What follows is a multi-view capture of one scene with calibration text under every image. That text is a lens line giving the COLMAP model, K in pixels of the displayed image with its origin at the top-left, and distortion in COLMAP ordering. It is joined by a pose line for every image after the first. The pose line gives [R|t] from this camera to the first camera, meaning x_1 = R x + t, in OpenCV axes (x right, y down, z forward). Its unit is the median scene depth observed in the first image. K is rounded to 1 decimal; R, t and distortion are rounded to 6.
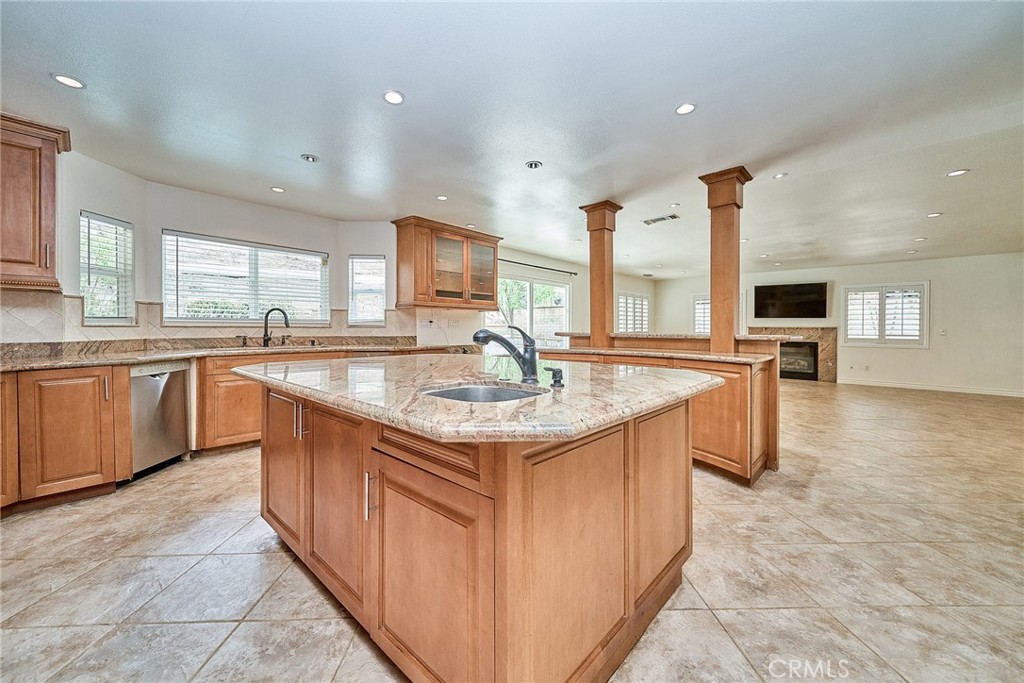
lens RADIAL K [[388.5, 0, 503.9], [0, 388.5, 340.5], [0, 0, 1]] dist [0.008932, 0.000544]
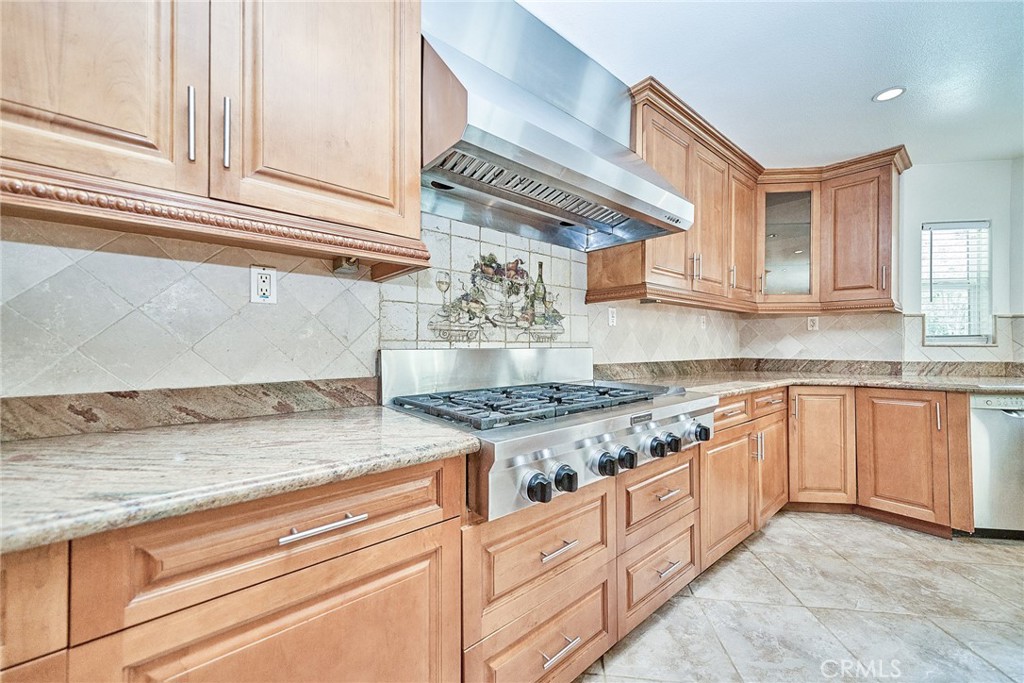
lens RADIAL K [[388.5, 0, 503.9], [0, 388.5, 340.5], [0, 0, 1]] dist [0.008932, 0.000544]
pose [[-0.110706, -0.009271, -0.993810, -0.025830], [-0.038753, 0.999236, -0.005005, -0.006134], [0.993097, 0.037959, -0.110981, 0.120177]]
